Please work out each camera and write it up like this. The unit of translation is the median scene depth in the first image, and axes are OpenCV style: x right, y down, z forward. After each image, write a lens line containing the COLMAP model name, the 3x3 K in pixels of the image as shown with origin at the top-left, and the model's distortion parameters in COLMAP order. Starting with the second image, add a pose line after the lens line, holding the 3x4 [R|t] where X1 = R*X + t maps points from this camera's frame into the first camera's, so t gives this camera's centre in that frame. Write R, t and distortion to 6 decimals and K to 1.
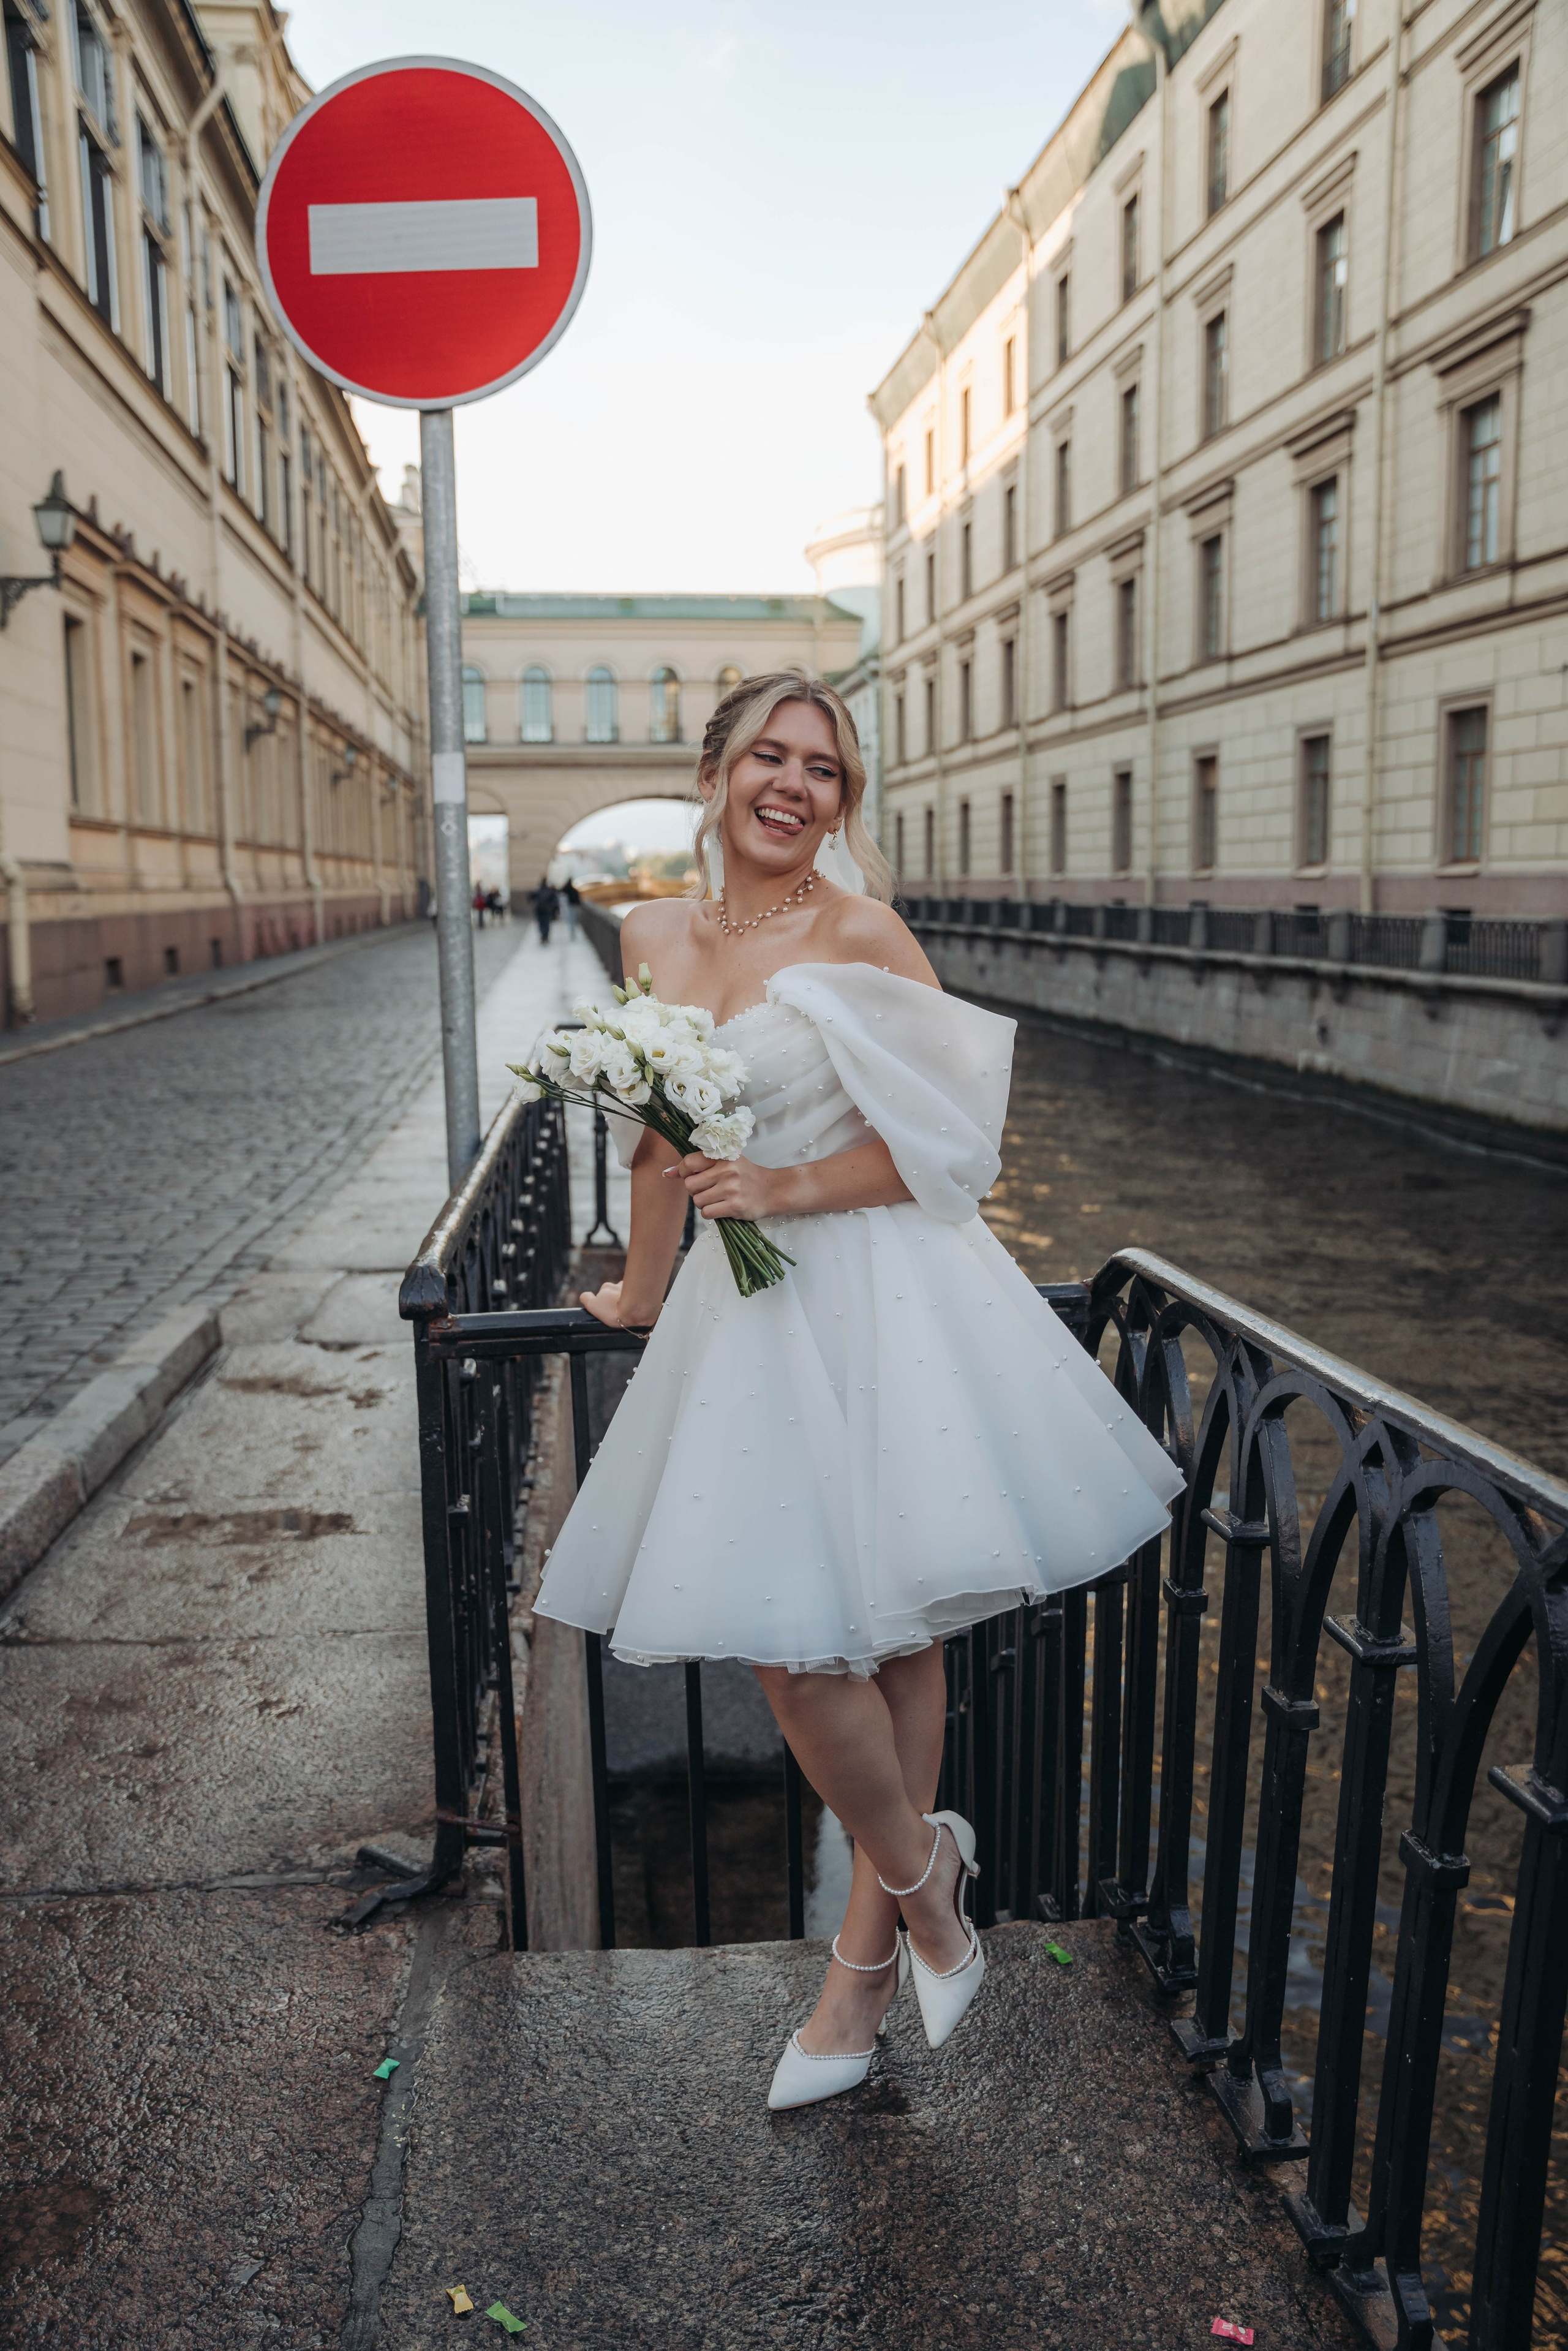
lens RADIAL K [[1881.3, 0, 773.5], [0, 1881.3, 1179.1], [0, 0, 1]] dist [-0.142667, 0.175875]
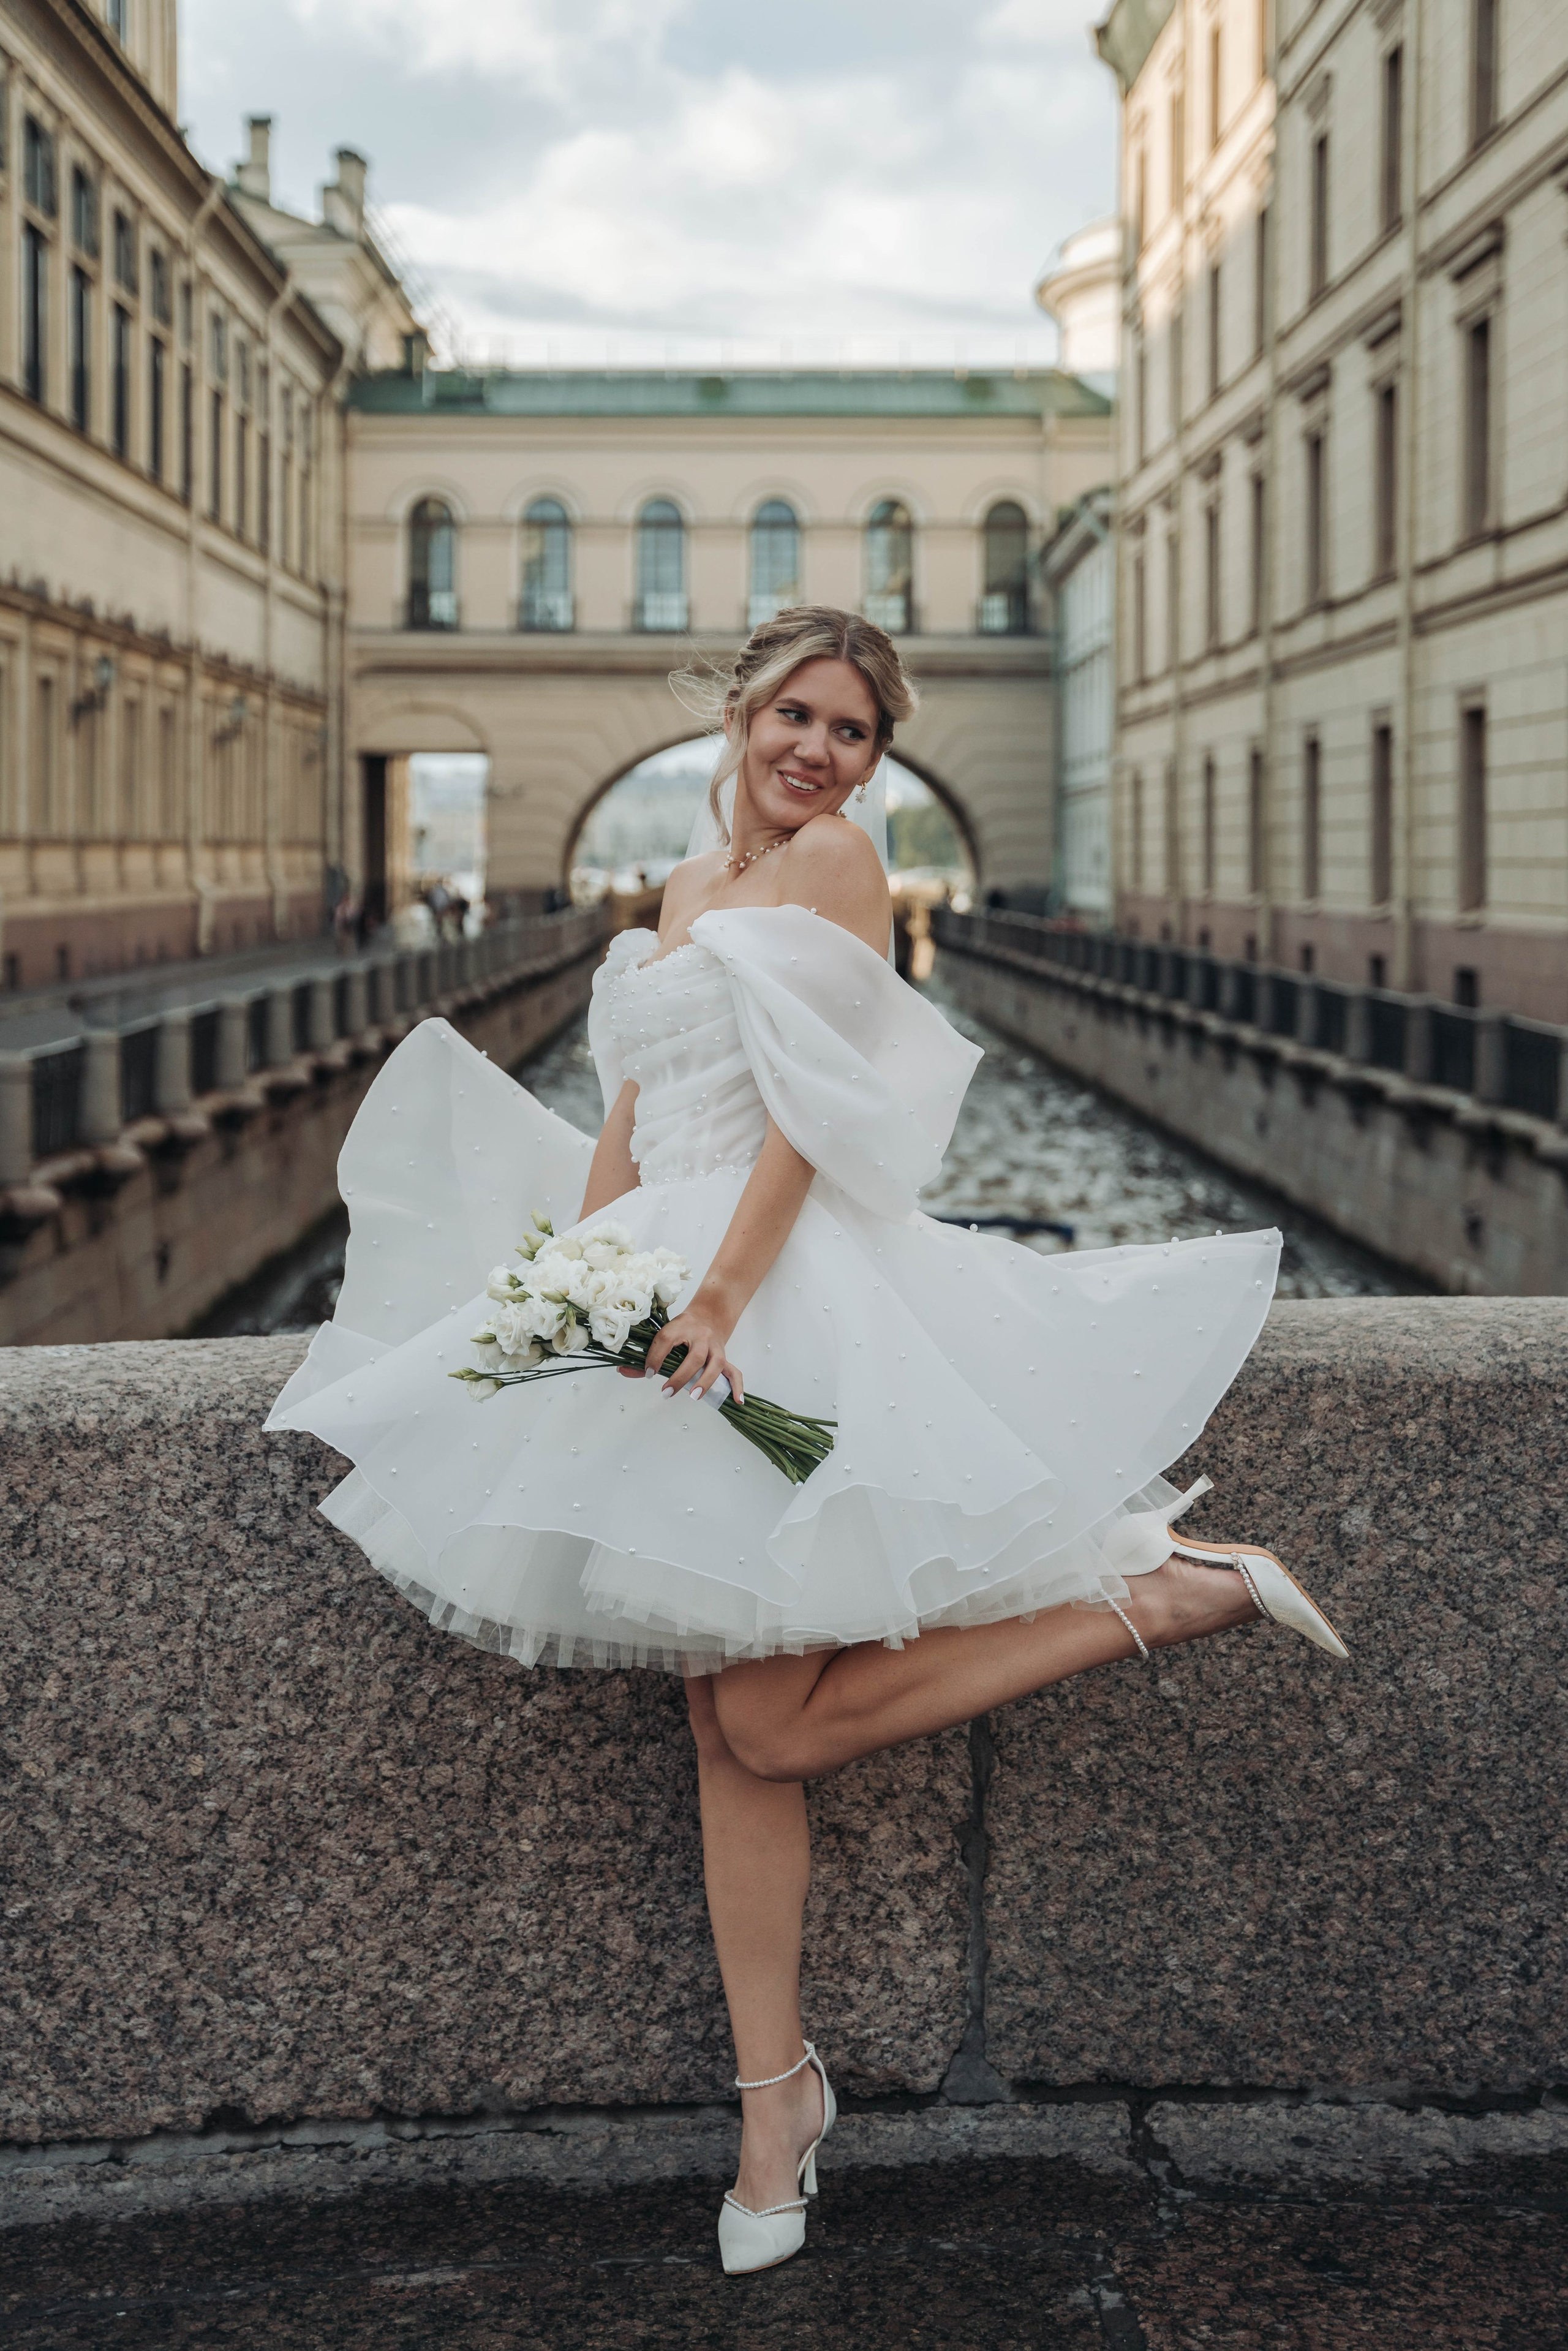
lens RADIAL K [[3522.2, 0, 529.1], [0, 3522.2, 746.4], [0, 0, 1]] dist [0.043528, 0.092656]
pose [[0.983455, 0.013605, -0.180641, 0.133722], [-0.046793, 0.982413, -0.180762, -0.010498], [0.175004, 0.186224, 0.966796, -0.068655]]
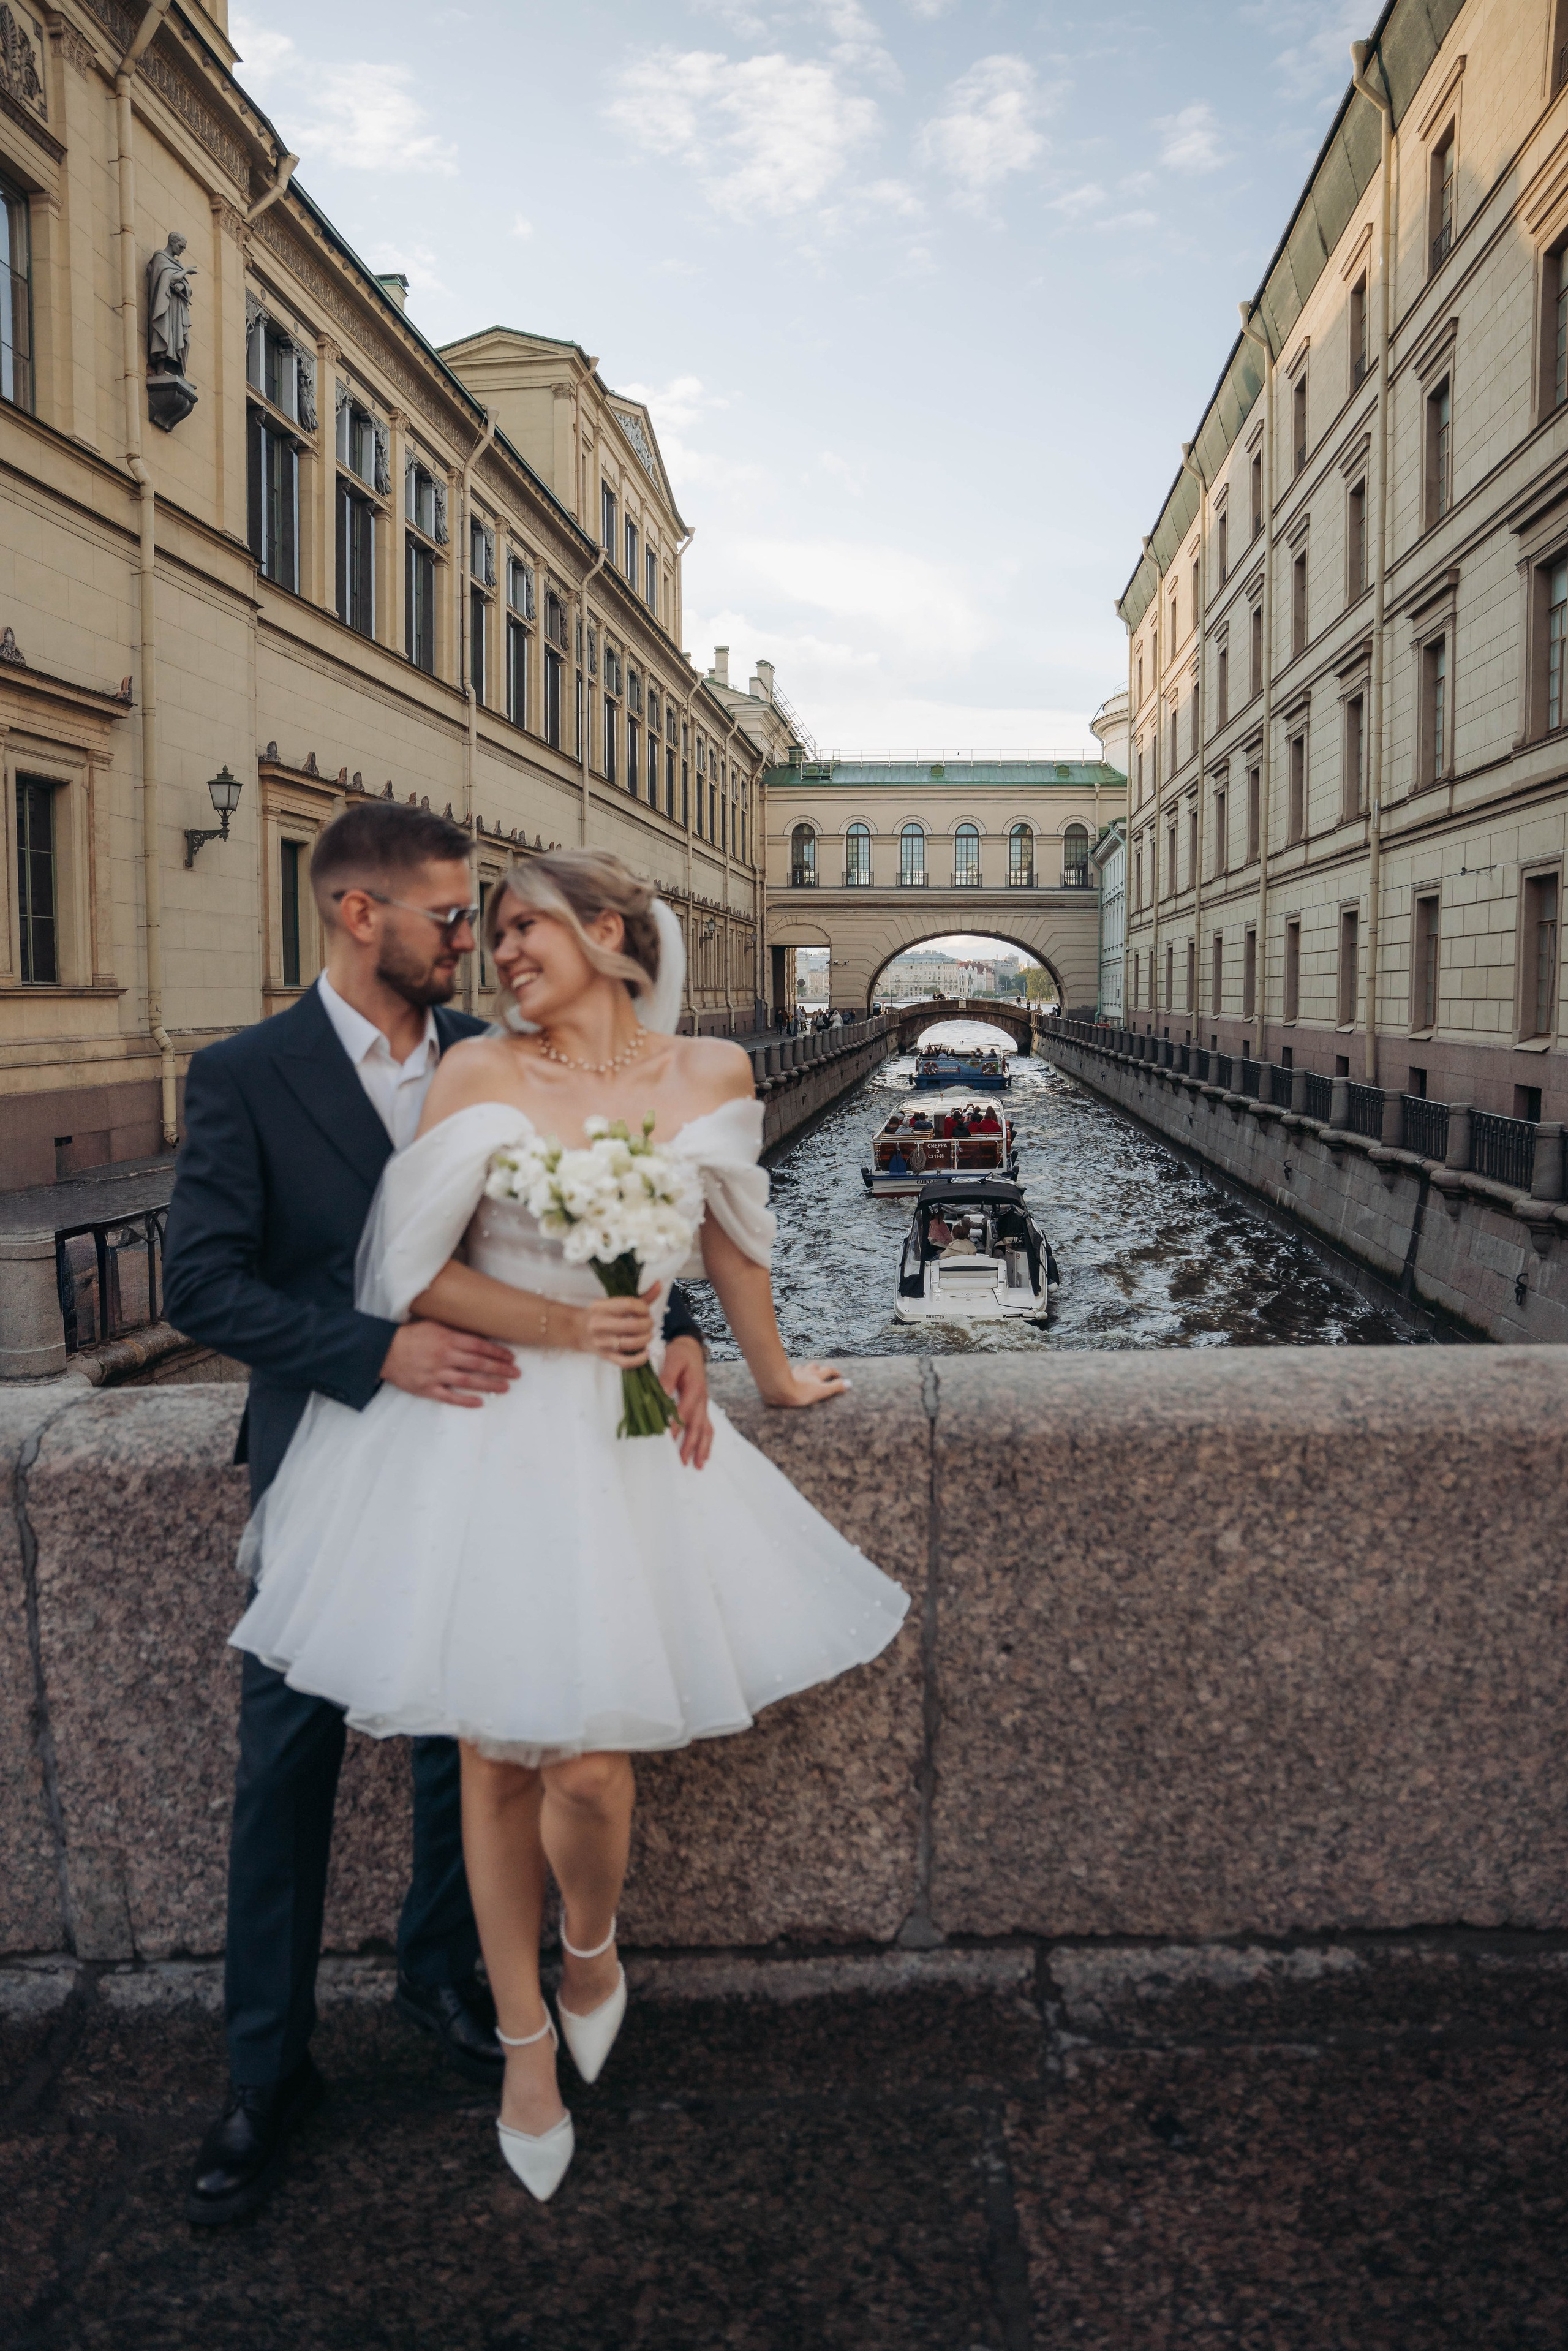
lens RADIAL K [[1626.0, 0, 789.2], [0, 1626.0, 1173.3], [0, 0, 1]] dist [-0.178741, 0.125153]
pose [[0.975322, 0.034602, -0.218058, 0.135094], [-0.044069, 0.998279, -0.038702, -0.016452], [0.216343, 0.047357, 0.975168, -0.034738]]
